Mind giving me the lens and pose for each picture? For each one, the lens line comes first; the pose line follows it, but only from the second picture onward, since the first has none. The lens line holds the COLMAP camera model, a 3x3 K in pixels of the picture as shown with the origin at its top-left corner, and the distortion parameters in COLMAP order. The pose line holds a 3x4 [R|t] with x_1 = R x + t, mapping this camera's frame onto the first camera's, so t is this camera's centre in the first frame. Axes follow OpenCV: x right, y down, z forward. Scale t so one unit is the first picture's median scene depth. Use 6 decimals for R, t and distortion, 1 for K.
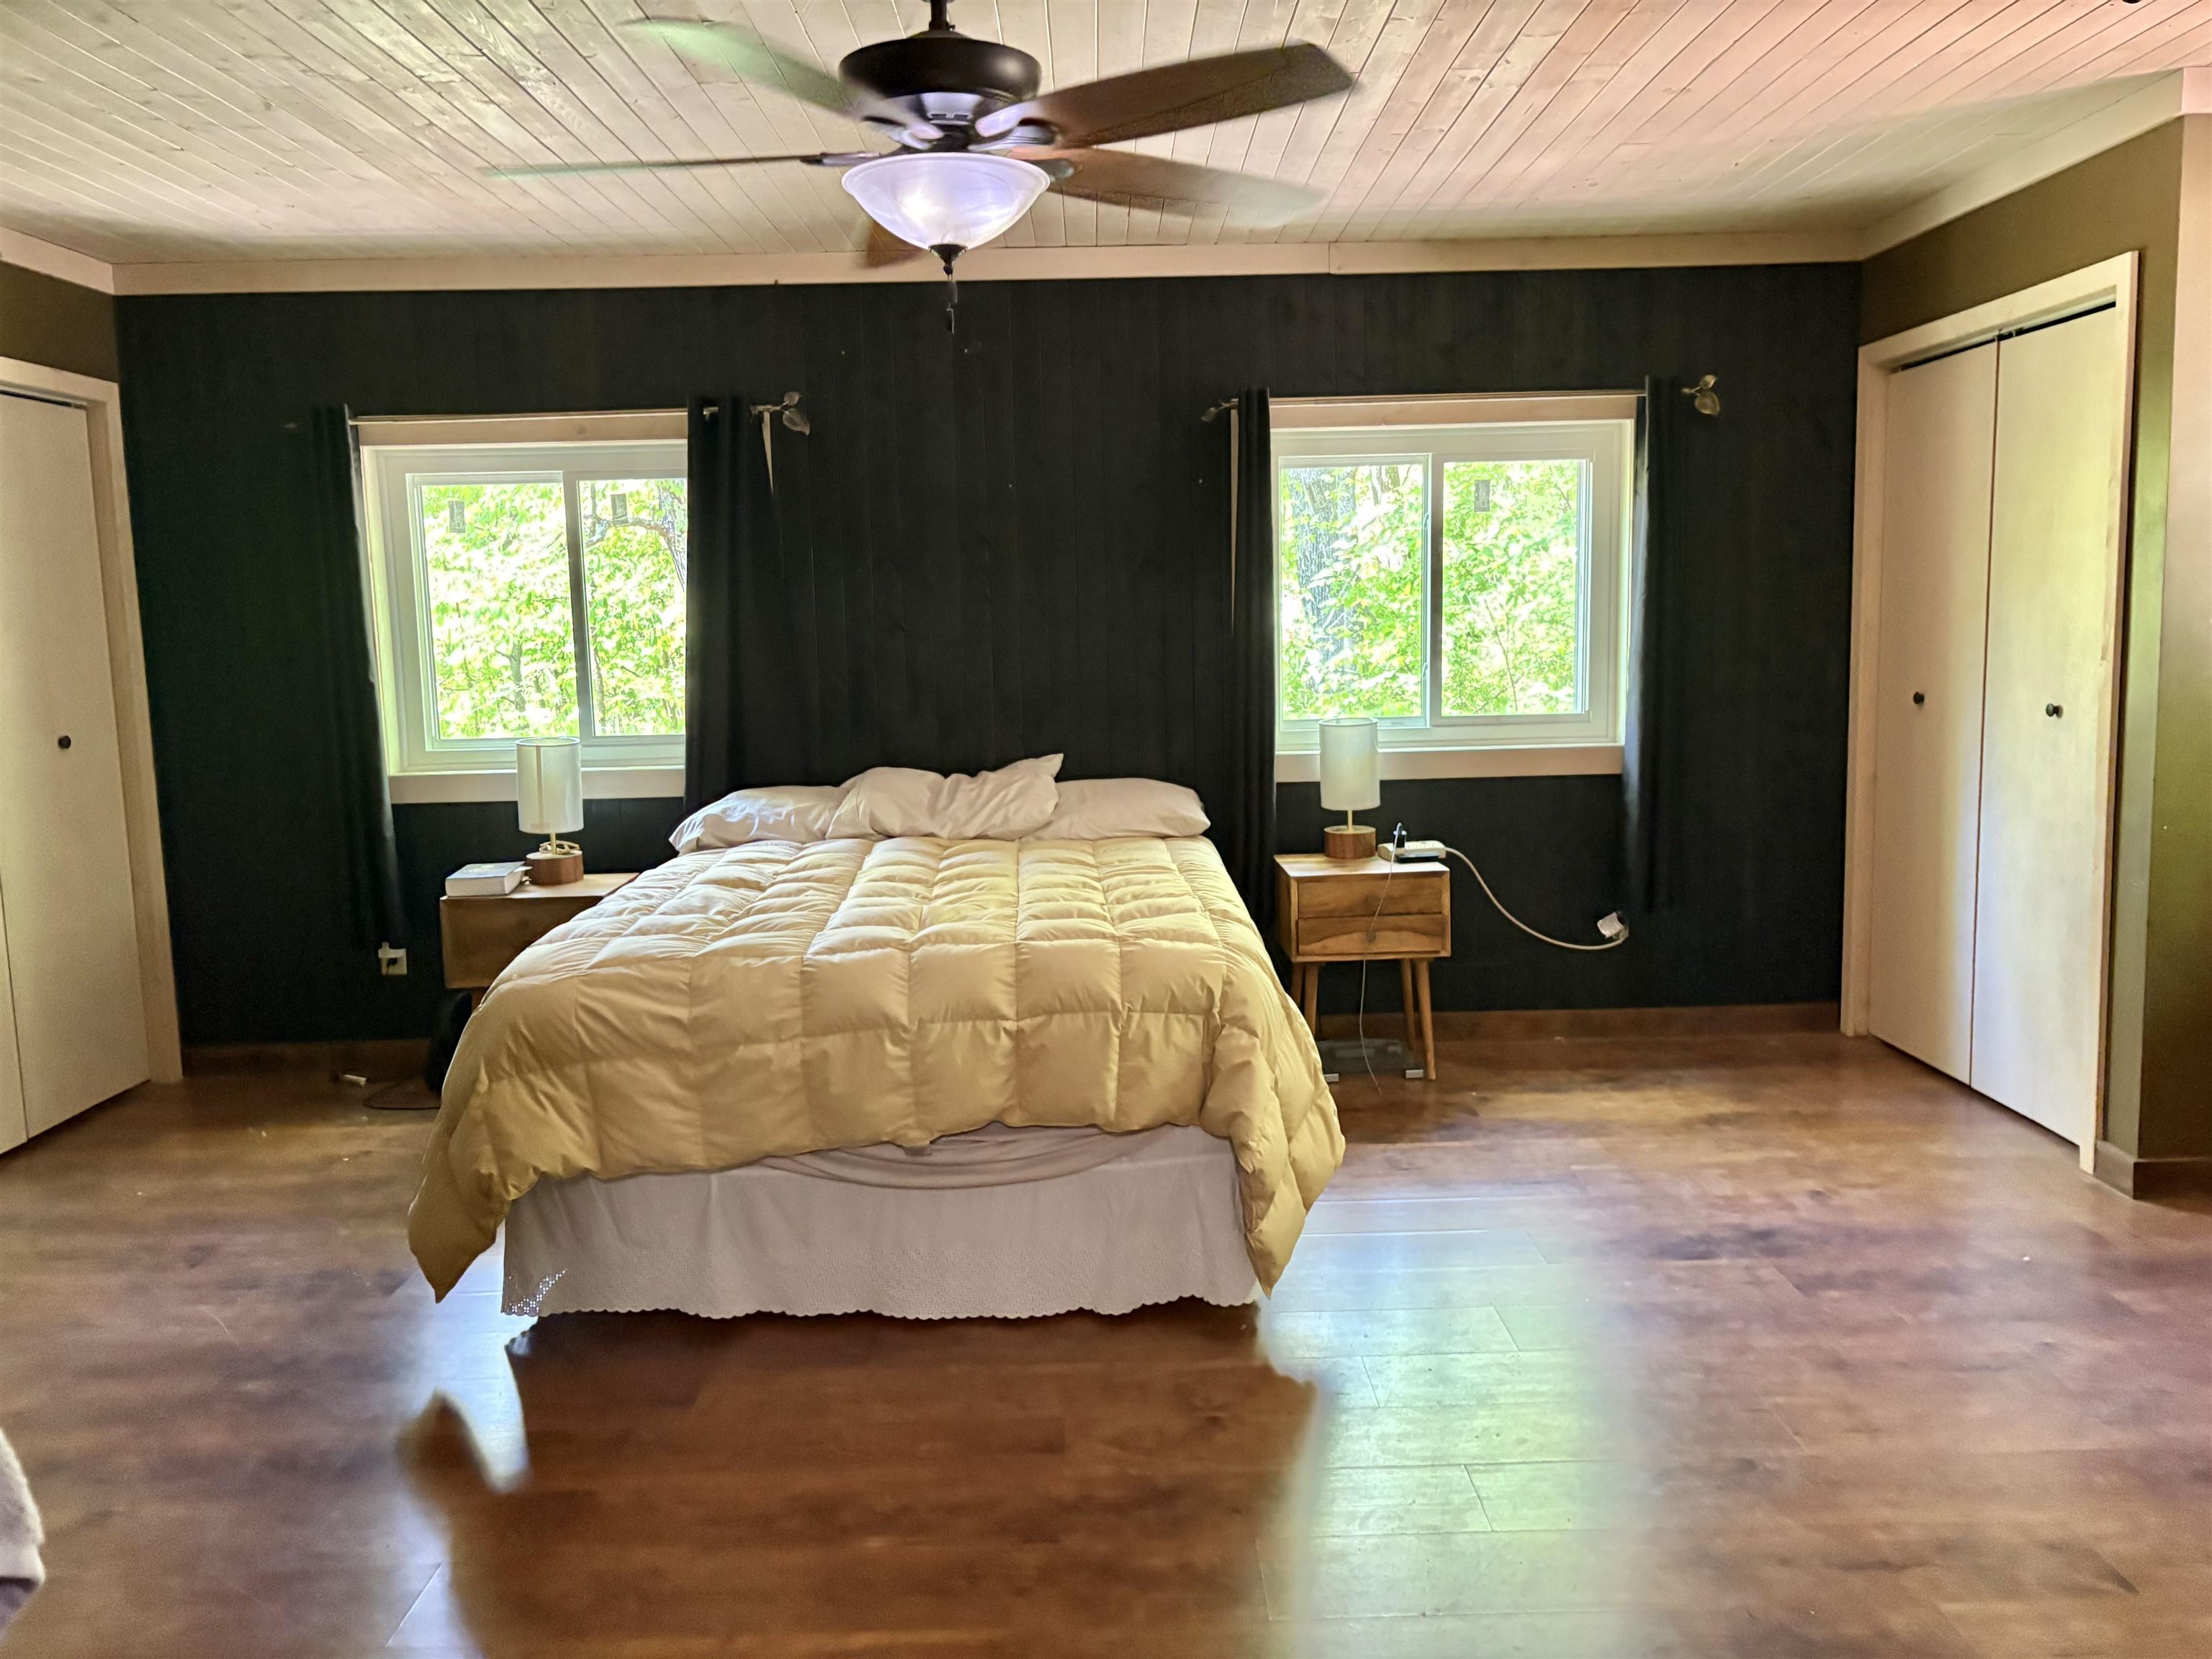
lens RADIAL K [[1652.2, 0, 1117.4], [0, 1652.2, 843.8], [0, 0, 1]] dist [0.072485, -0.084293]
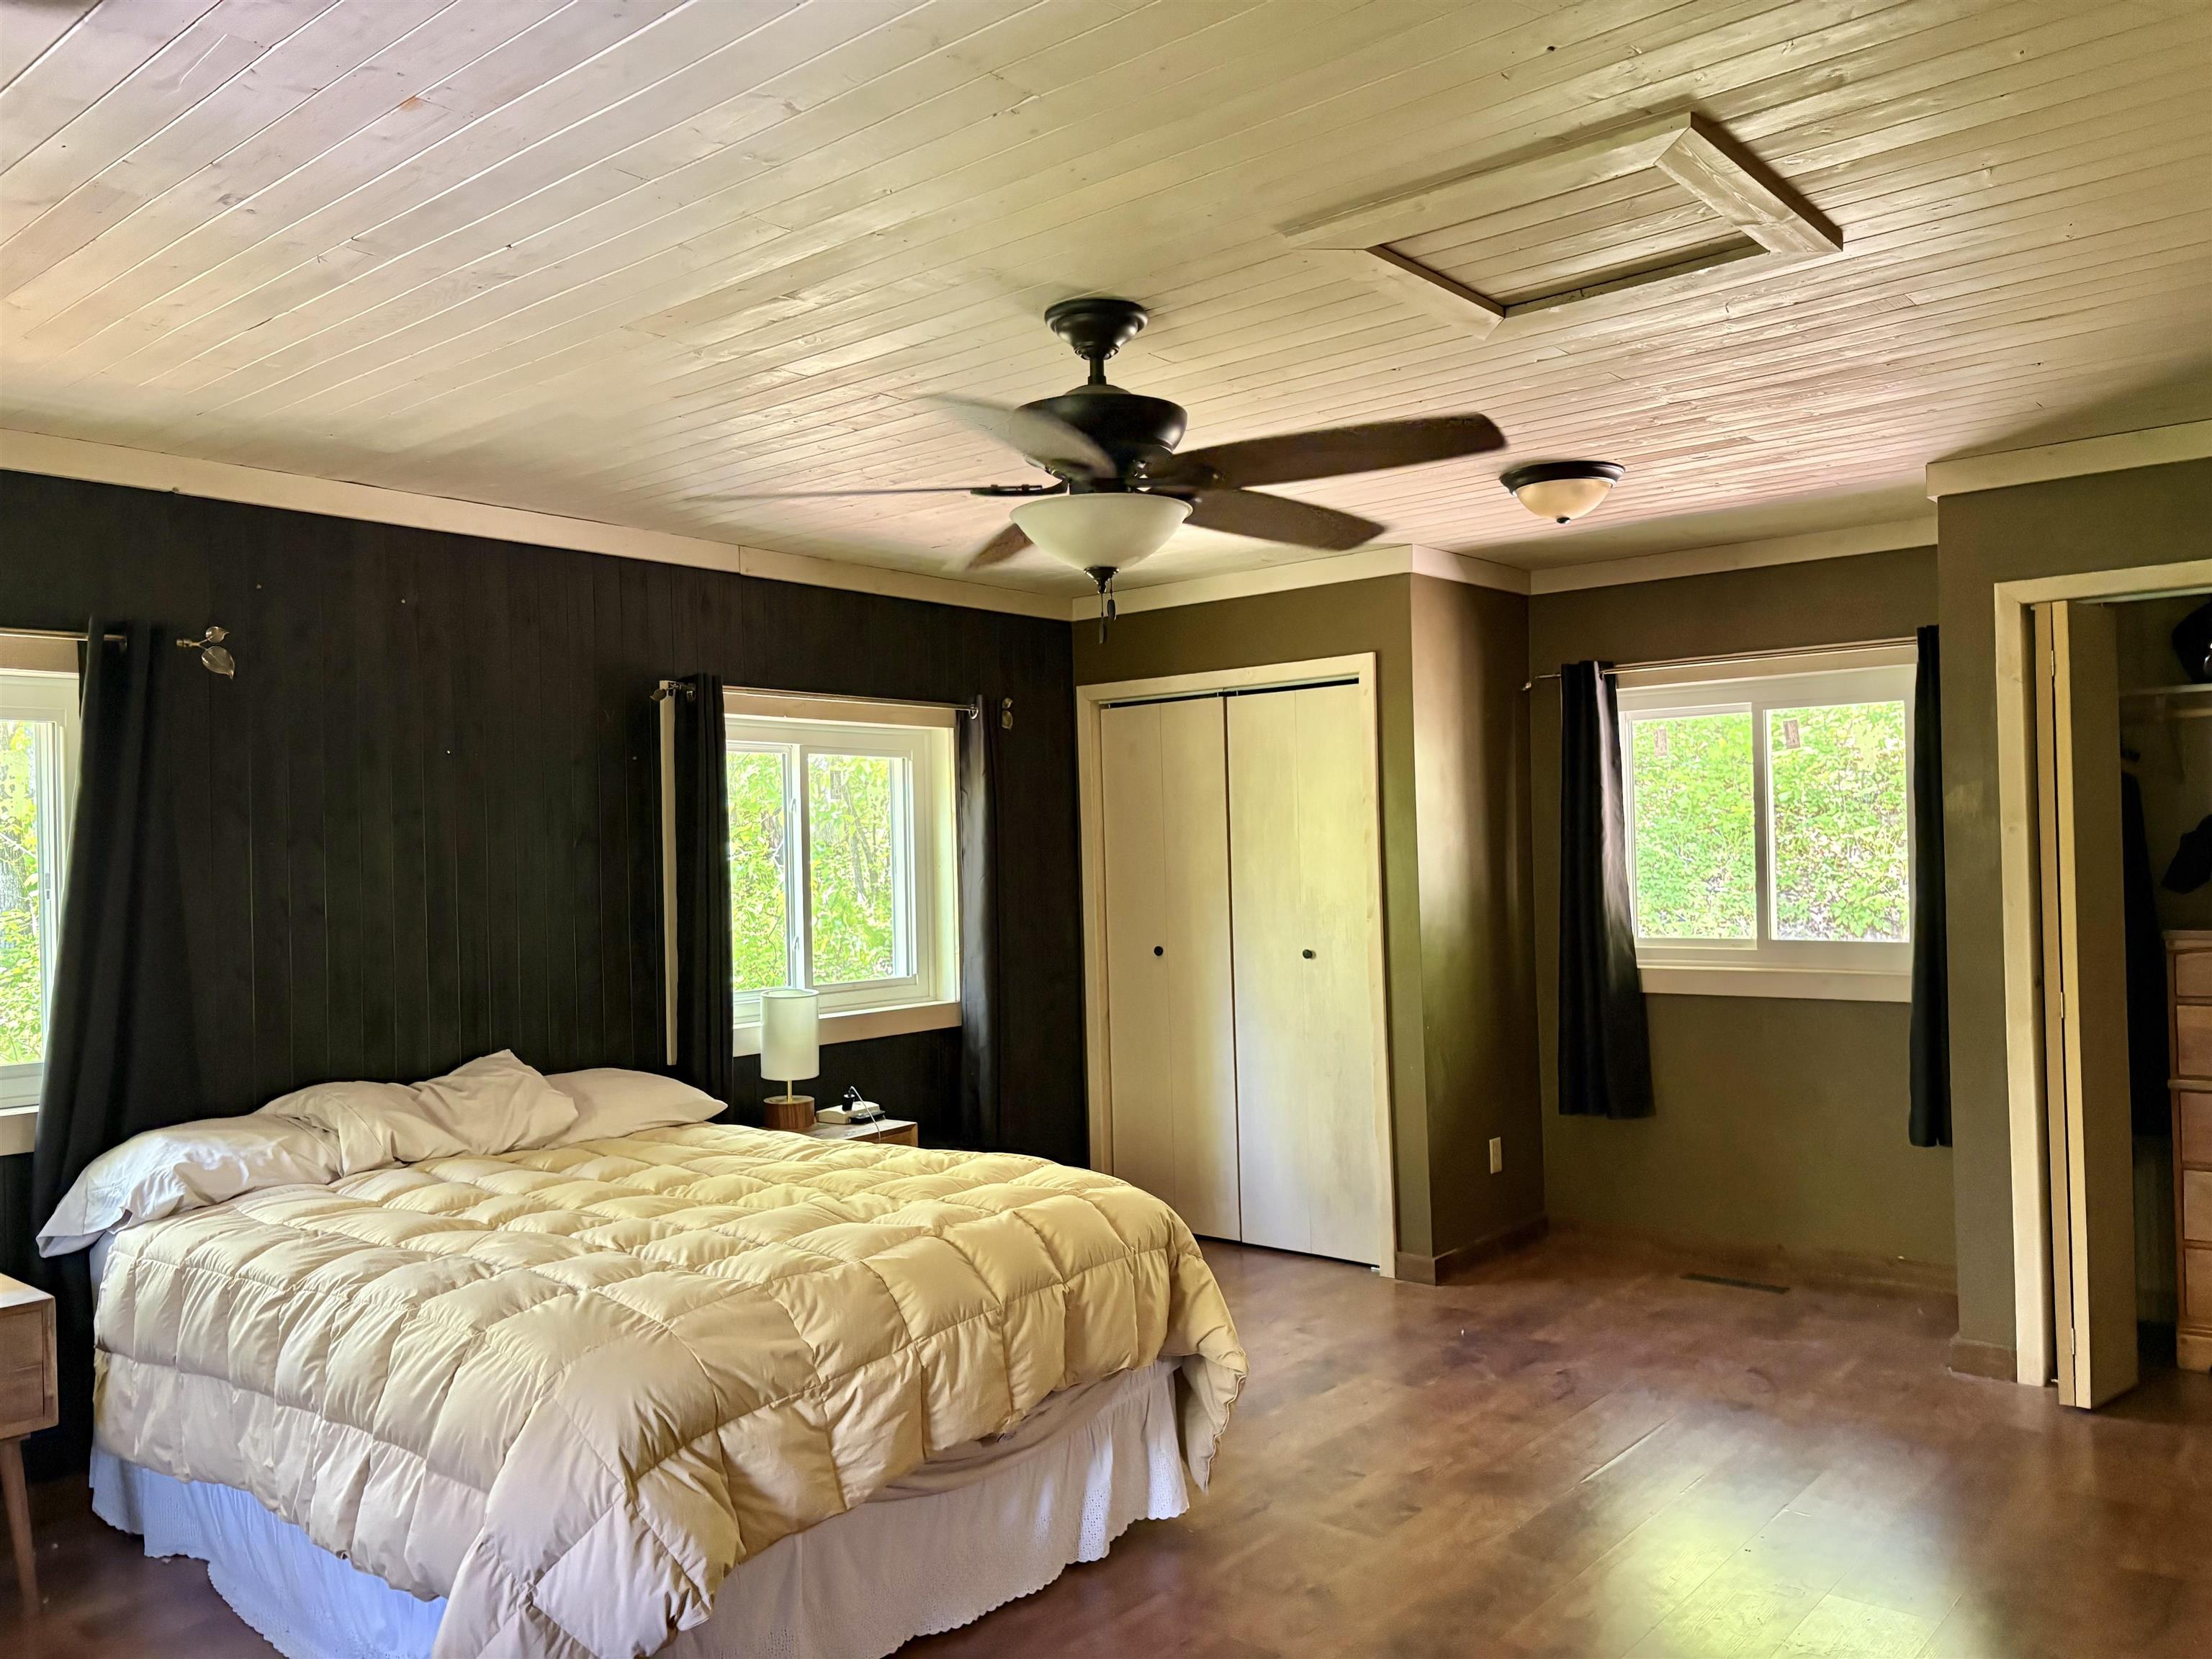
lens RADIAL K [[1679.5, 0, 1150.9], [0, 1679.5, 828.5], [0, 0, 1]] dist [0.075896, -0.087862]
pose [[0.650636, 0.019839, 0.759131, -0.655389], [0.107097, 0.987270, -0.117592, -0.034475], [-0.751800, 0.157810, 0.640229, 0.174643]]
